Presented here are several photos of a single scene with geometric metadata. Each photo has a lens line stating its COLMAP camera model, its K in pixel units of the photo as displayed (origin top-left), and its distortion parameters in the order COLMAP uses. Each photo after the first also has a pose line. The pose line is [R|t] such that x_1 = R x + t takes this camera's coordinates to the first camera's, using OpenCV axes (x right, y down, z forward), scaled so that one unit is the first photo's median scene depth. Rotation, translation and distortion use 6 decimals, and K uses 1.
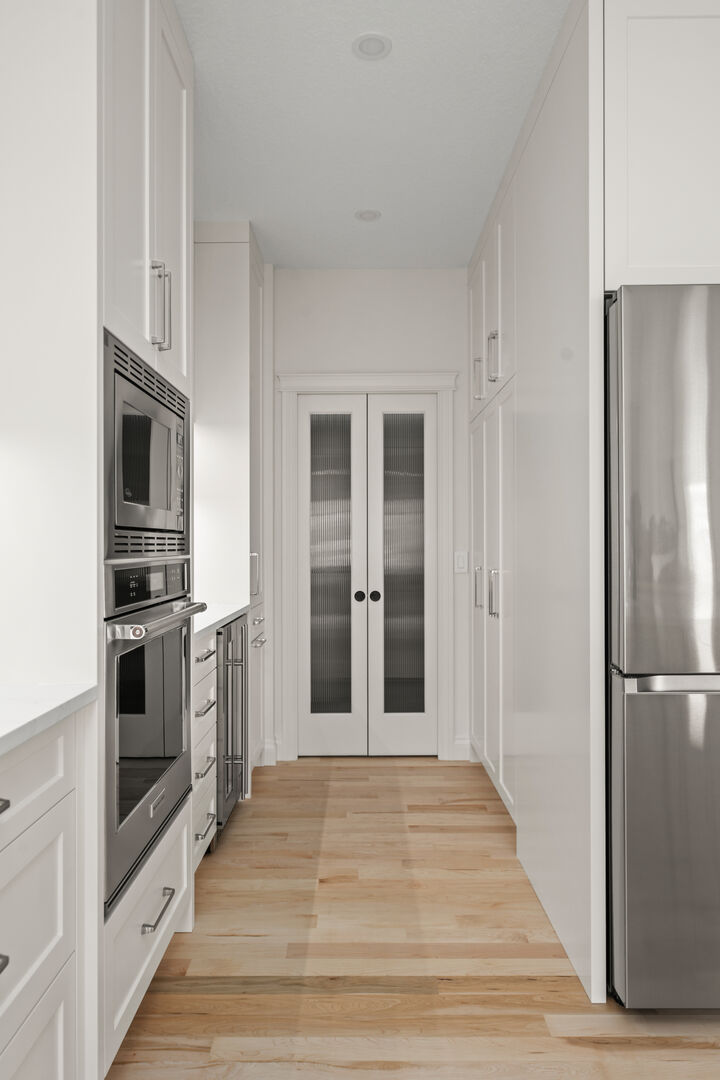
lens RADIAL K [[724.2, 0, 384.4], [0, 724.2, 544.0], [0, 0, 1]] dist [-0.004896, -0.002297]
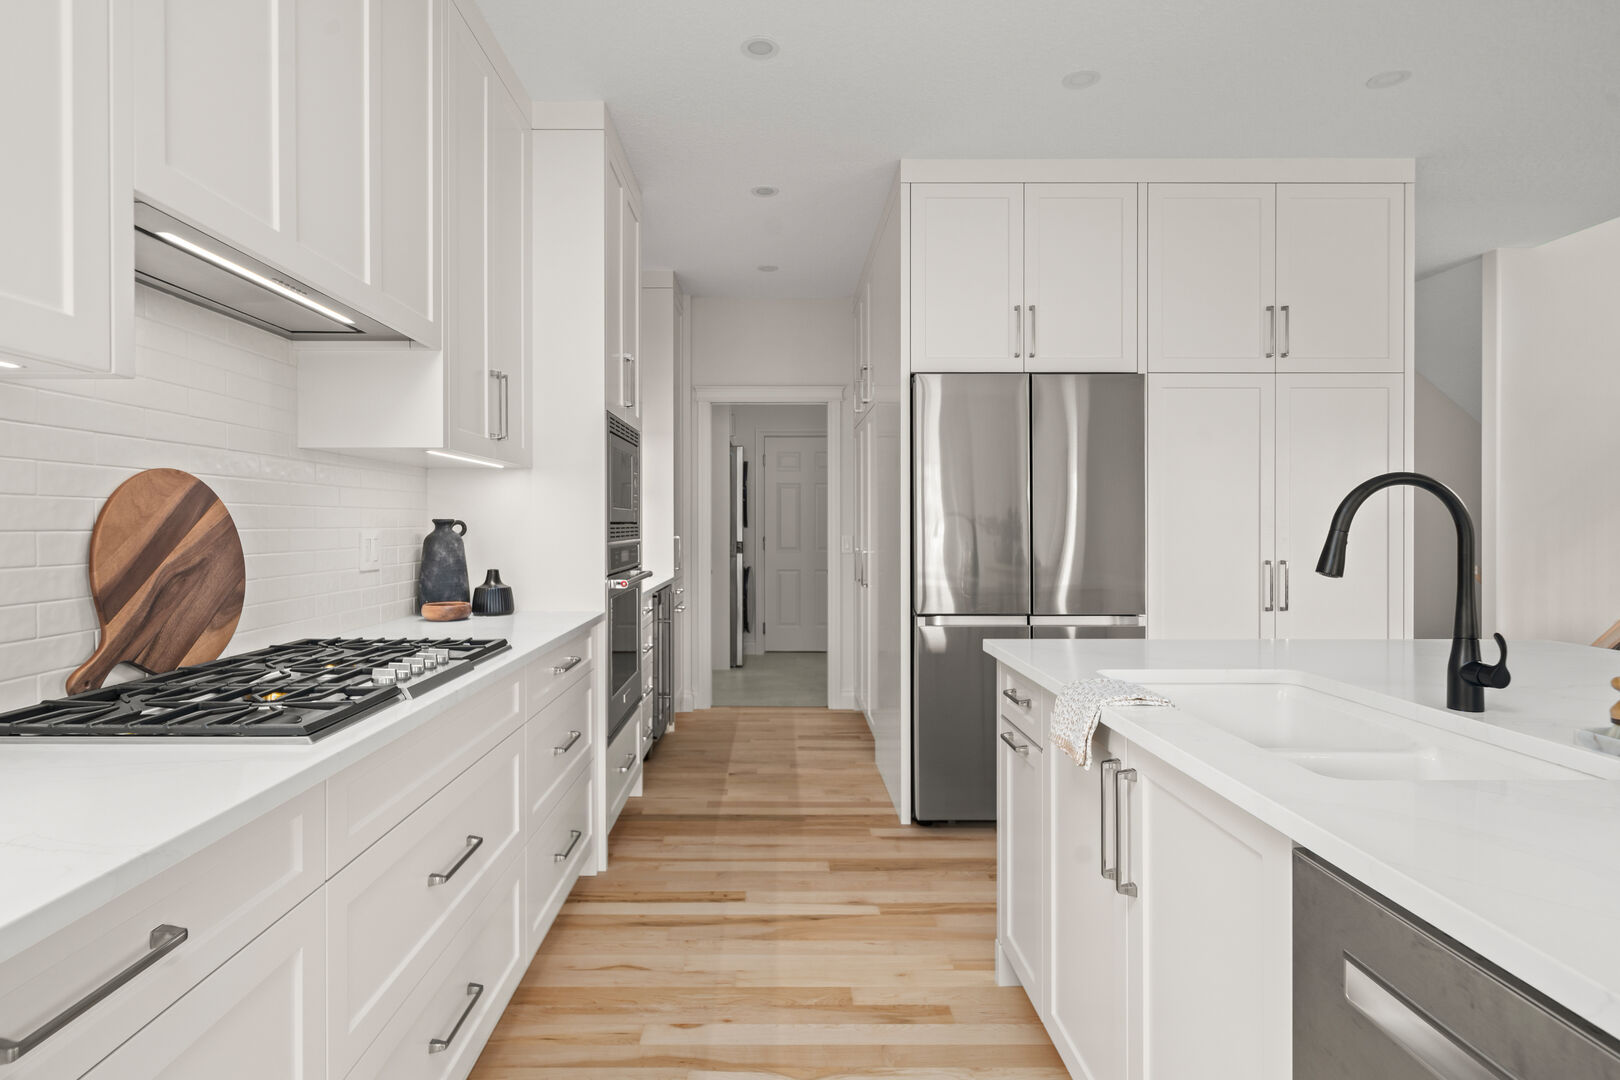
lens RADIAL K [[830.1, 0, 777.4], [0, 830.1, 541.2], [0, 0, 1]] dist [0.003054, -0.001609]
pose [[0.999506, 0.002280, -0.031357, 0.055712], [-0.001623, 0.999779, 0.020951, -0.014378], [0.031398, -0.020890, 0.999289, -0.623173]]
